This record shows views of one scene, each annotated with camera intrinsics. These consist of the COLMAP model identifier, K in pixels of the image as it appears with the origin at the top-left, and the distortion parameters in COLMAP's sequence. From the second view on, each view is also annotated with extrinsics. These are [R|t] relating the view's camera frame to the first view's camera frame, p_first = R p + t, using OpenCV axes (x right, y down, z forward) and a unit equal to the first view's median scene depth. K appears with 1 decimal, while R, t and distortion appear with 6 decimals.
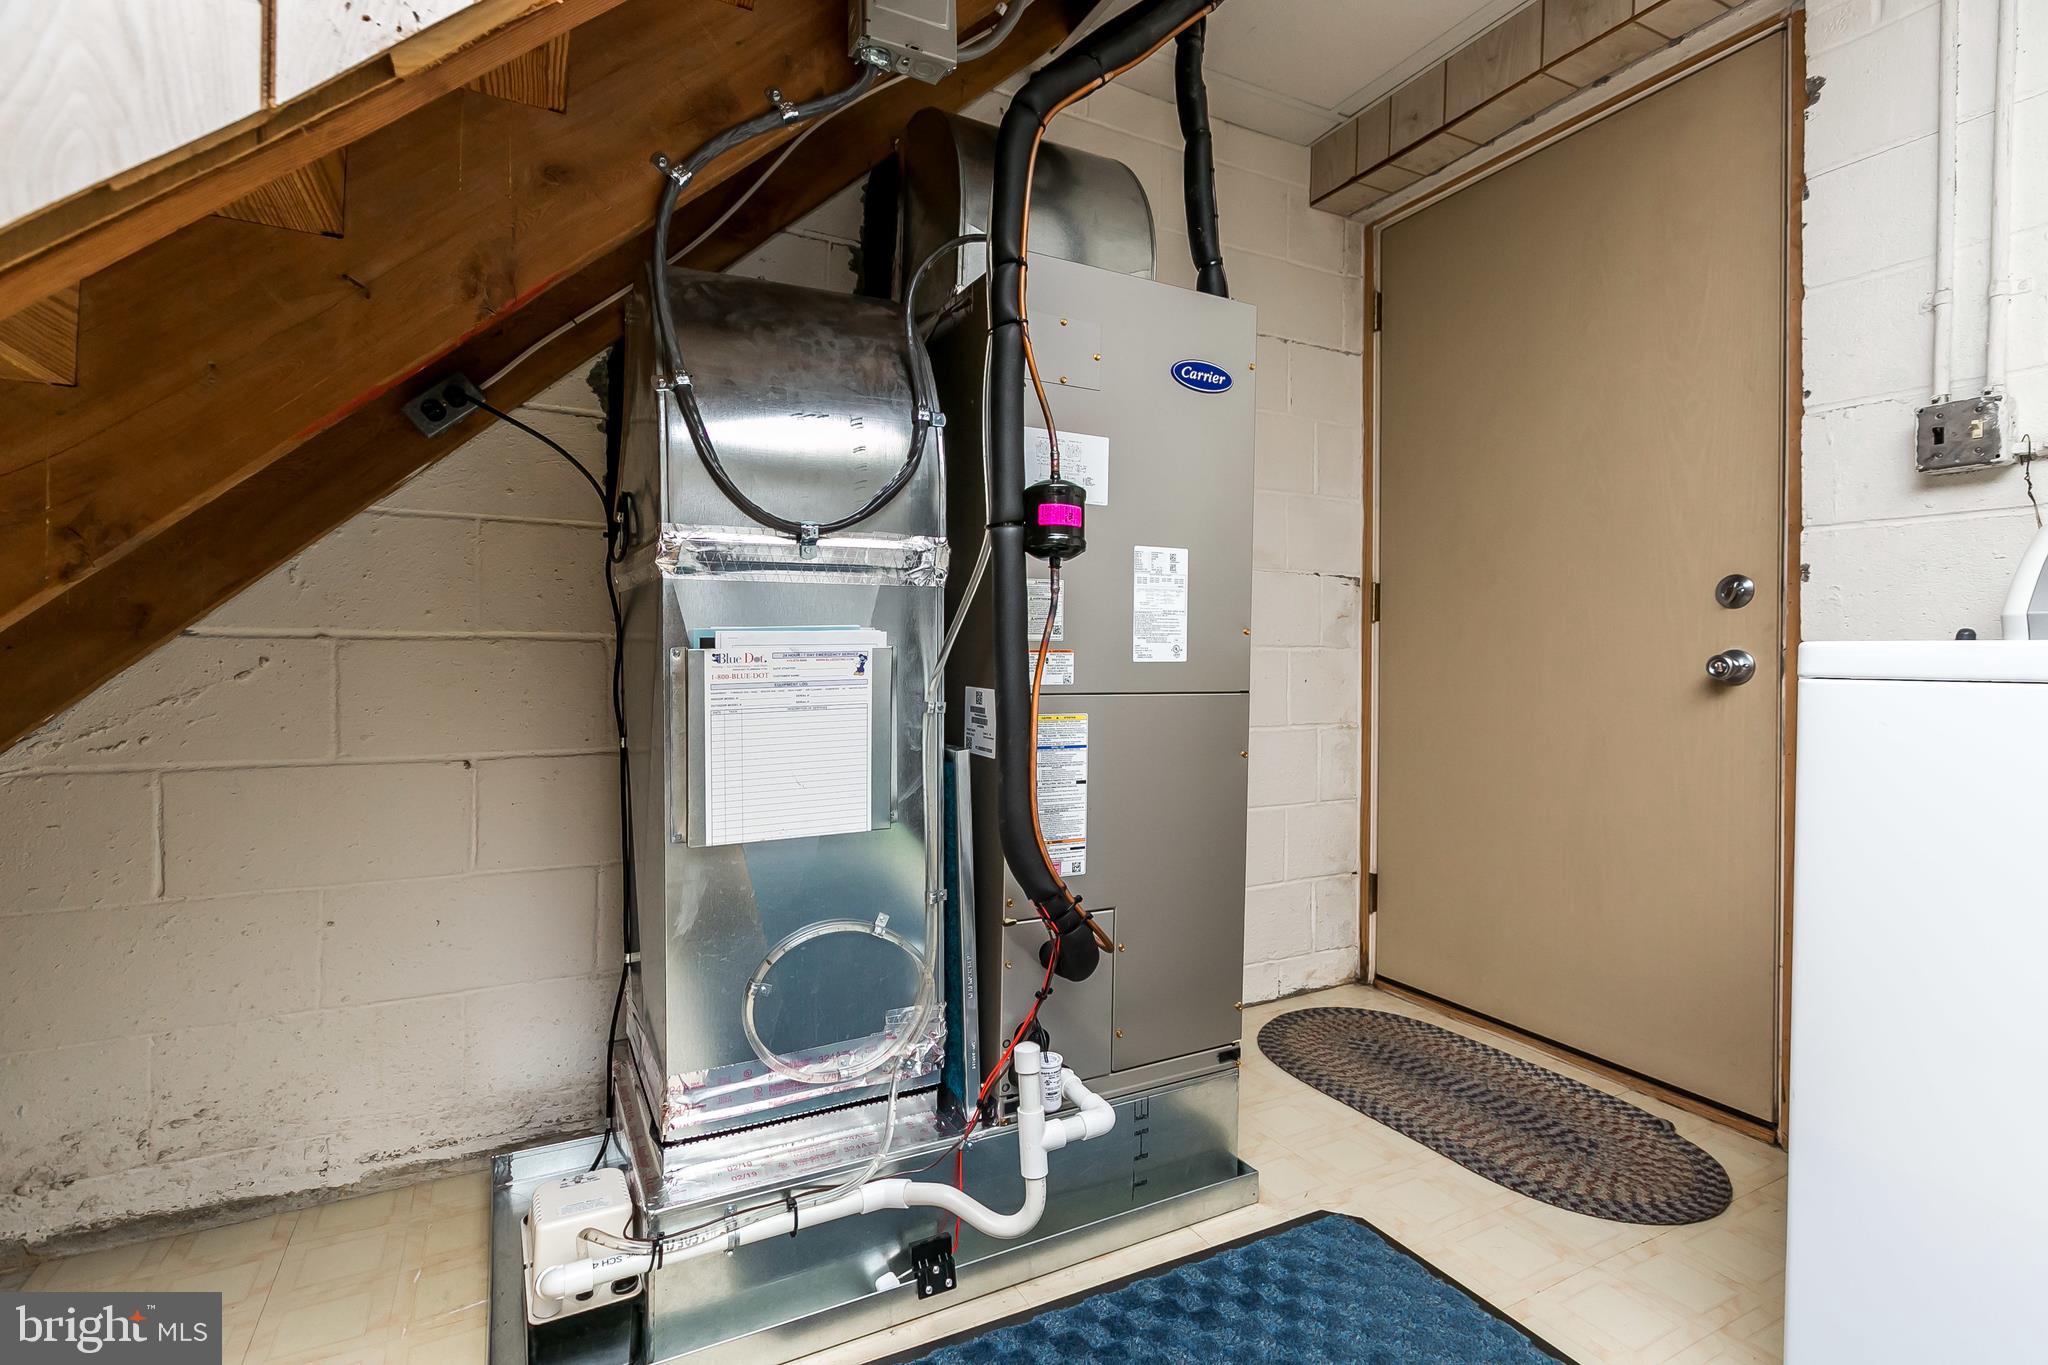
lens RADIAL K [[929.8, 0, 998.2], [0, 929.8, 668.1], [0, 0, 1]] dist [0.000076, 0.000475]
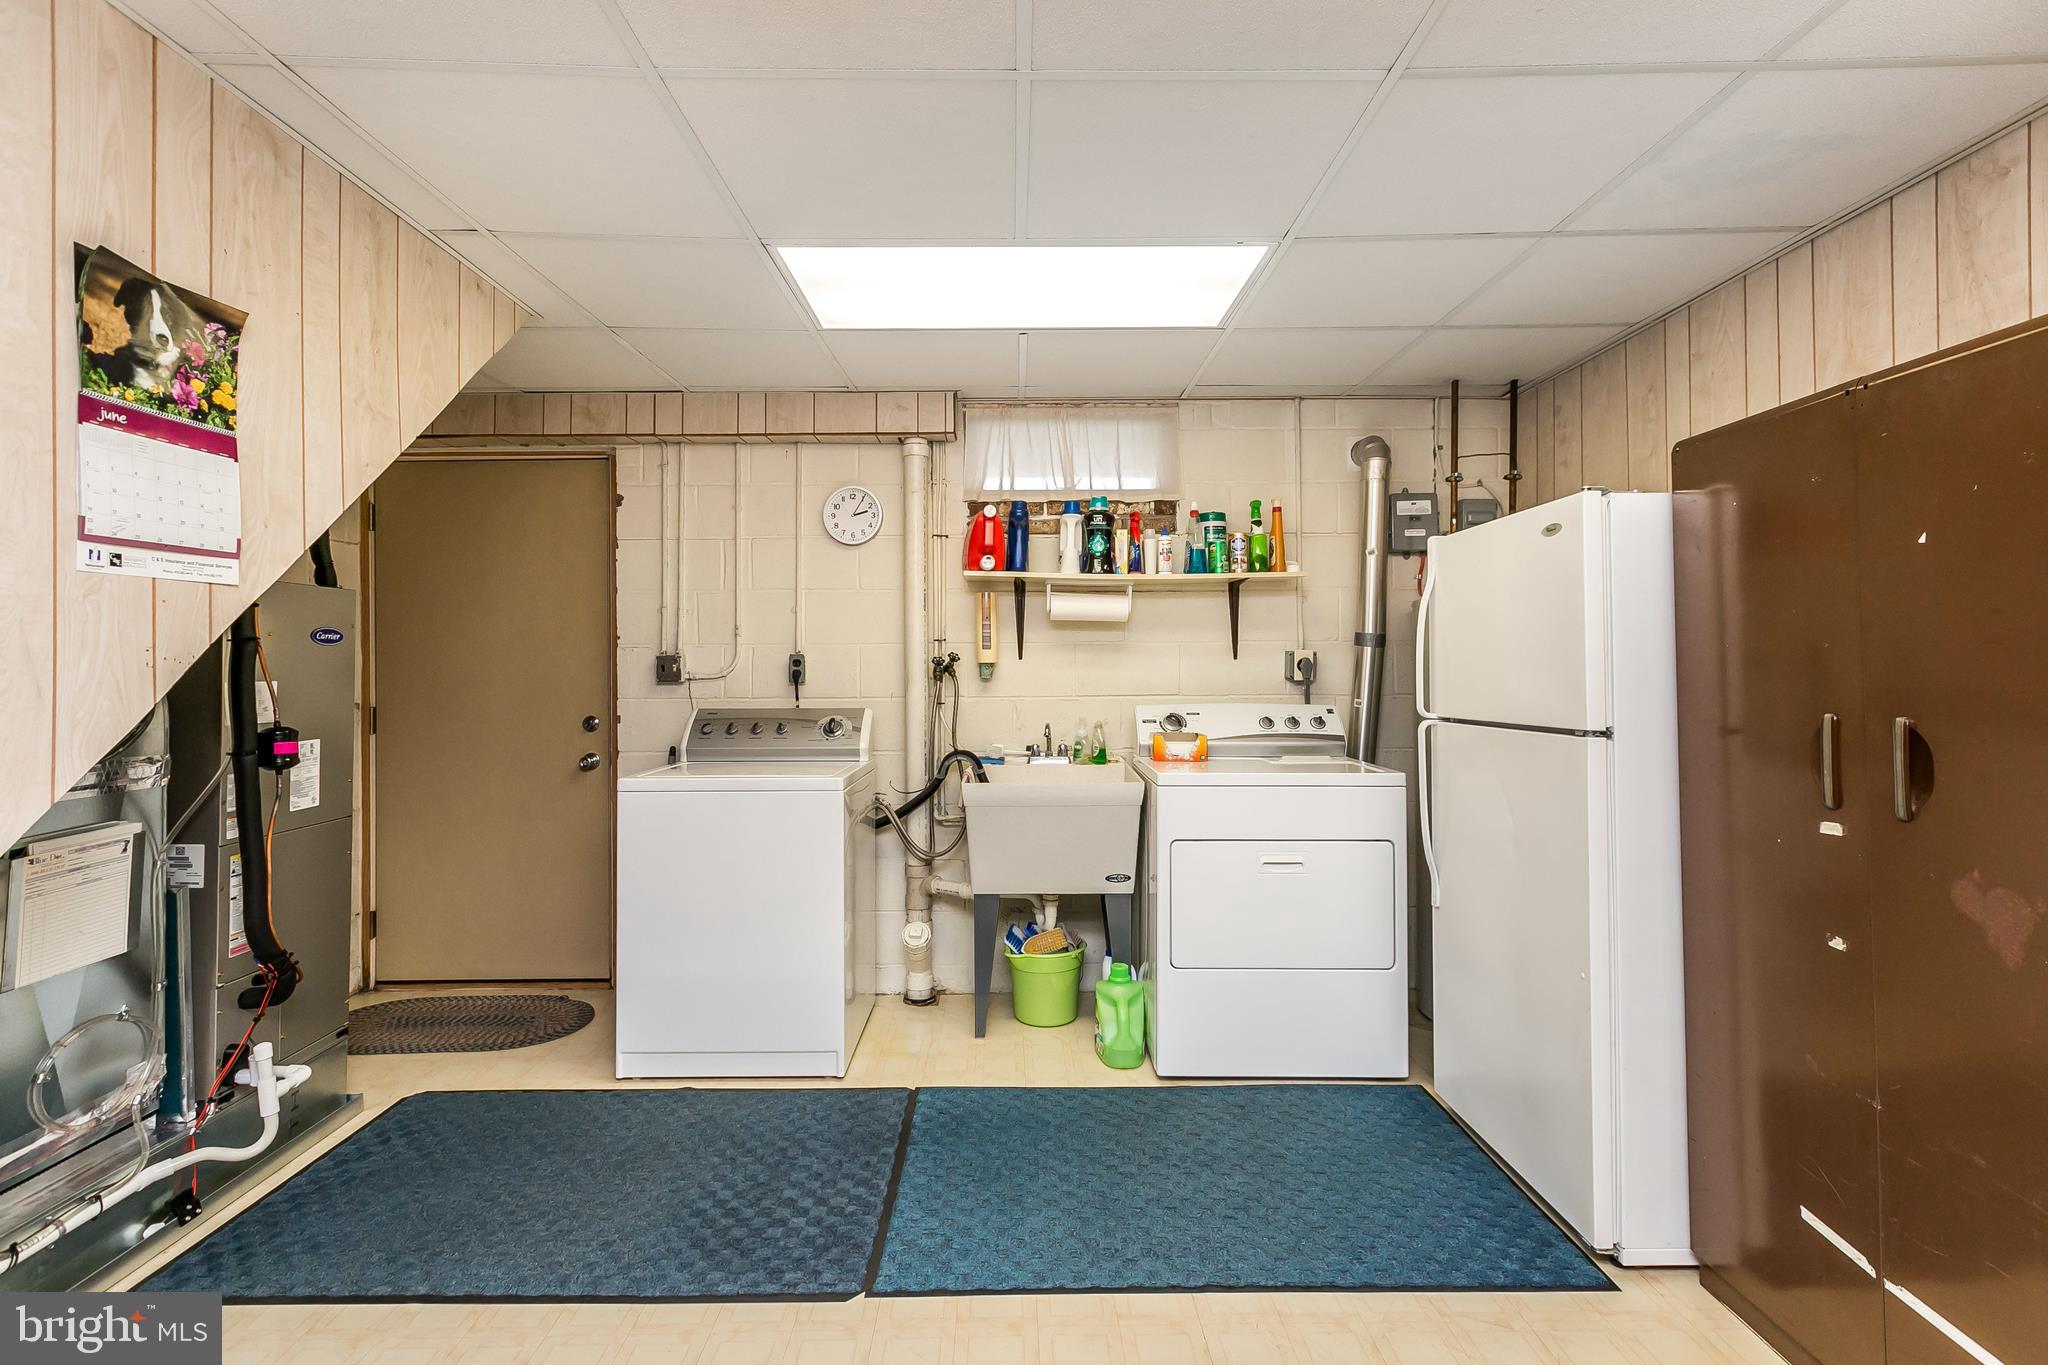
lens RADIAL K [[929.8, 0, 1011.4], [0, 929.8, 650.8], [0, 0, 1]] dist [0.000076, 0.000475]
pose [[0.443576, 0.004264, 0.896226, -0.763233], [0.016983, 0.999769, -0.013162, -0.246352], [-0.896076, 0.021059, 0.443401, -0.893636]]
